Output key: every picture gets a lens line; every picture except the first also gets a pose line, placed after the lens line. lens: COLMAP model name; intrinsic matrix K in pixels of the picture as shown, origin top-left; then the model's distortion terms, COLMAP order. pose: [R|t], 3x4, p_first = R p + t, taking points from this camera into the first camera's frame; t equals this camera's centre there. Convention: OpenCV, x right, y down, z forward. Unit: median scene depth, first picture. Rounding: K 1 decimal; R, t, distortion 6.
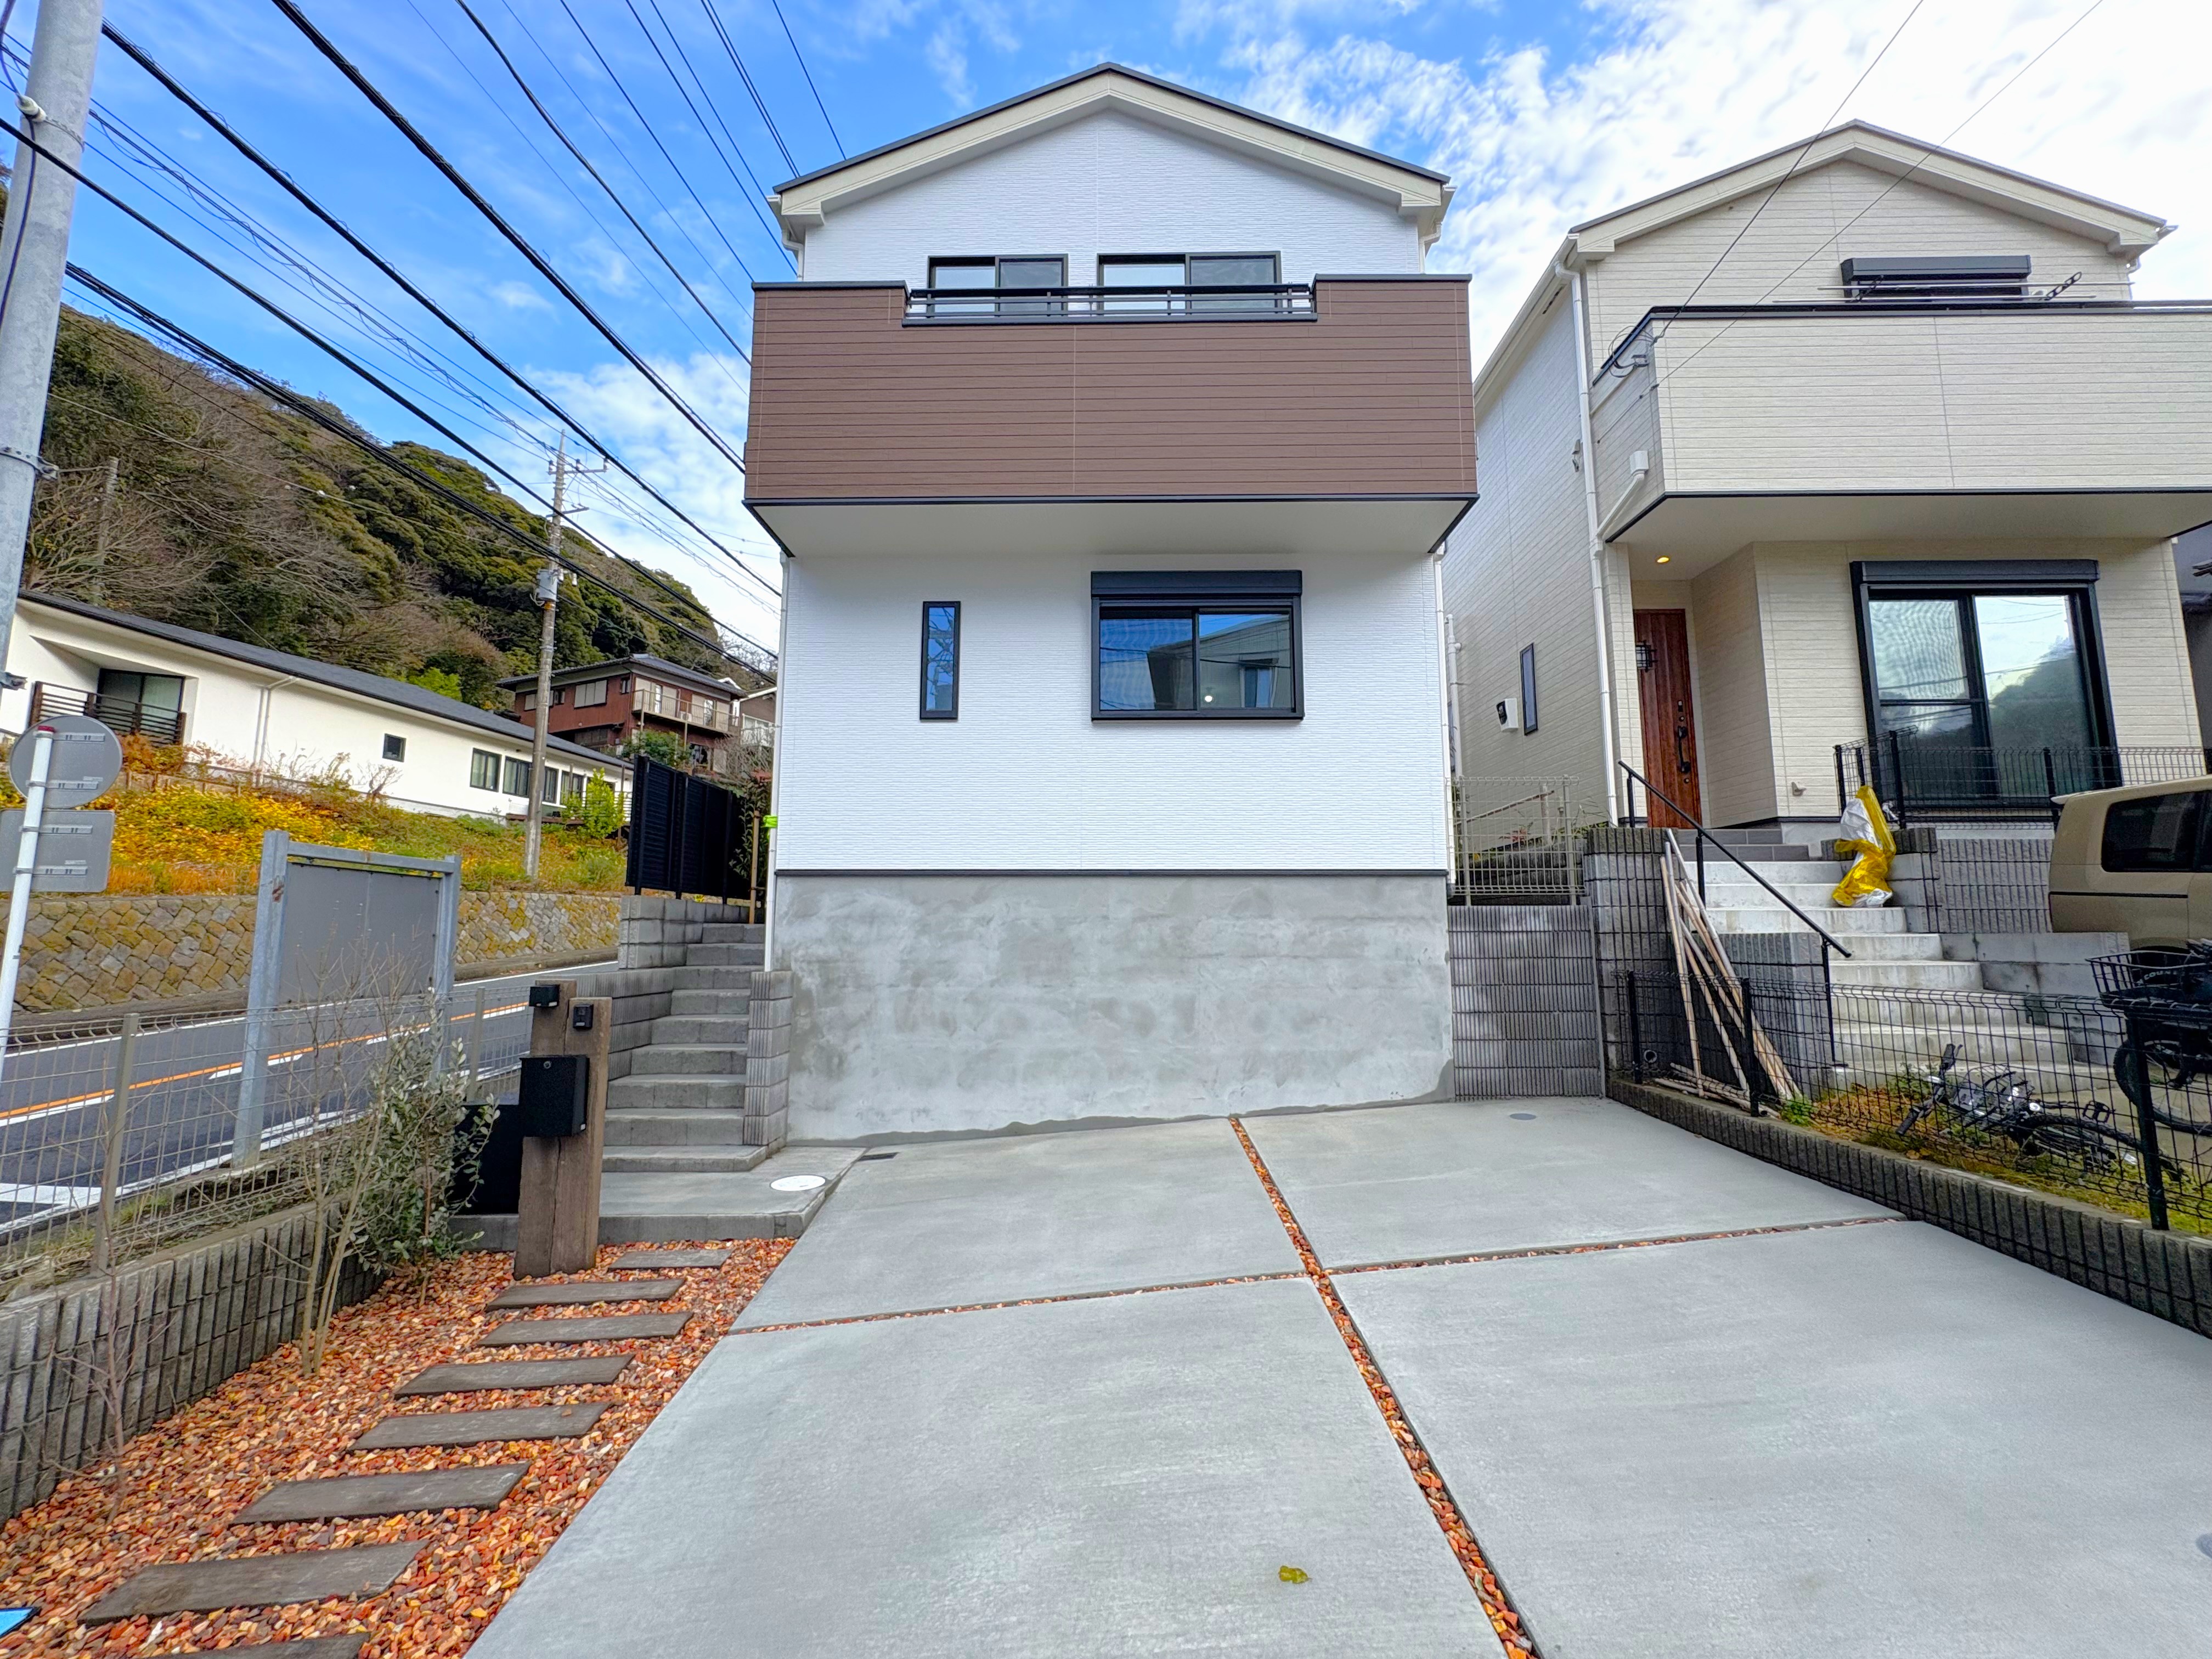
lens RADIAL K [[888.2, 0, 1101.5], [0, 888.2, 829.1], [0, 0, 1]] dist [-0.000495, -0.000018]
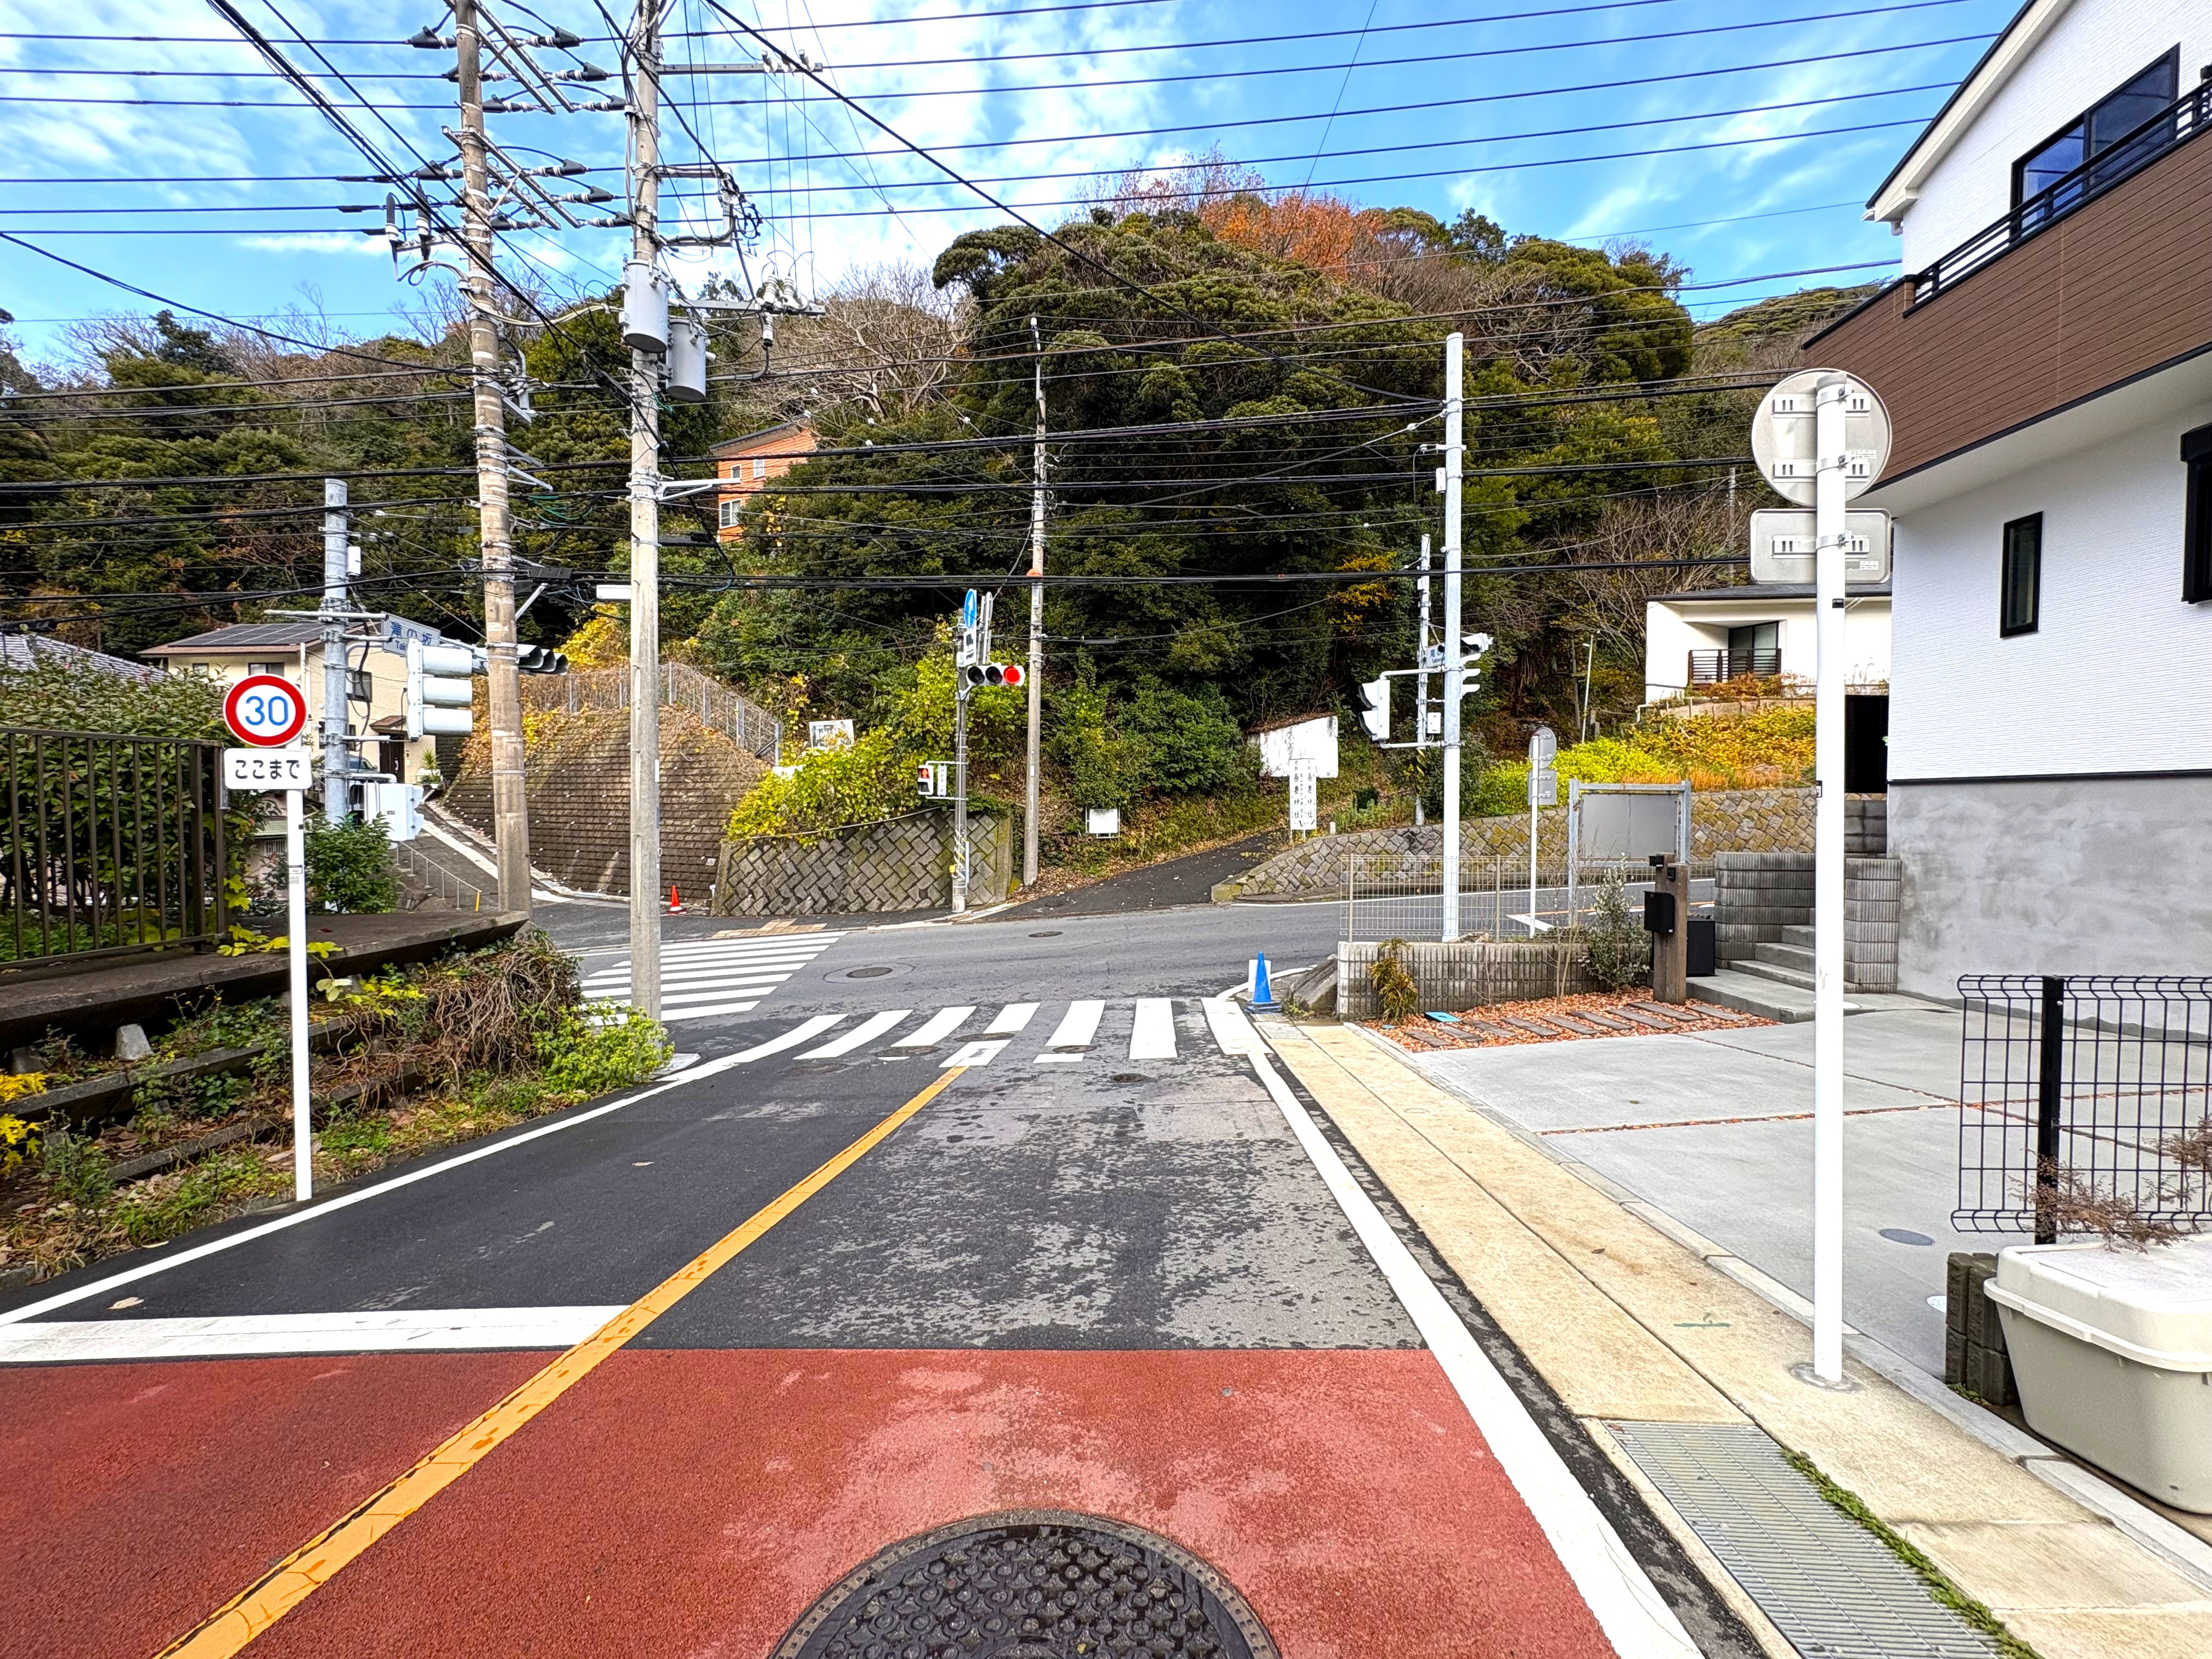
lens RADIAL K [[888.2, 0, 1101.5], [0, 888.2, 829.1], [0, 0, 1]] dist [-0.000495, -0.000018]
pose [[0.006905, 0.025148, -0.999660, 0.896218], [0.115998, 0.992915, 0.025779, -0.047504], [0.993225, -0.116137, 0.003939, -0.125155]]
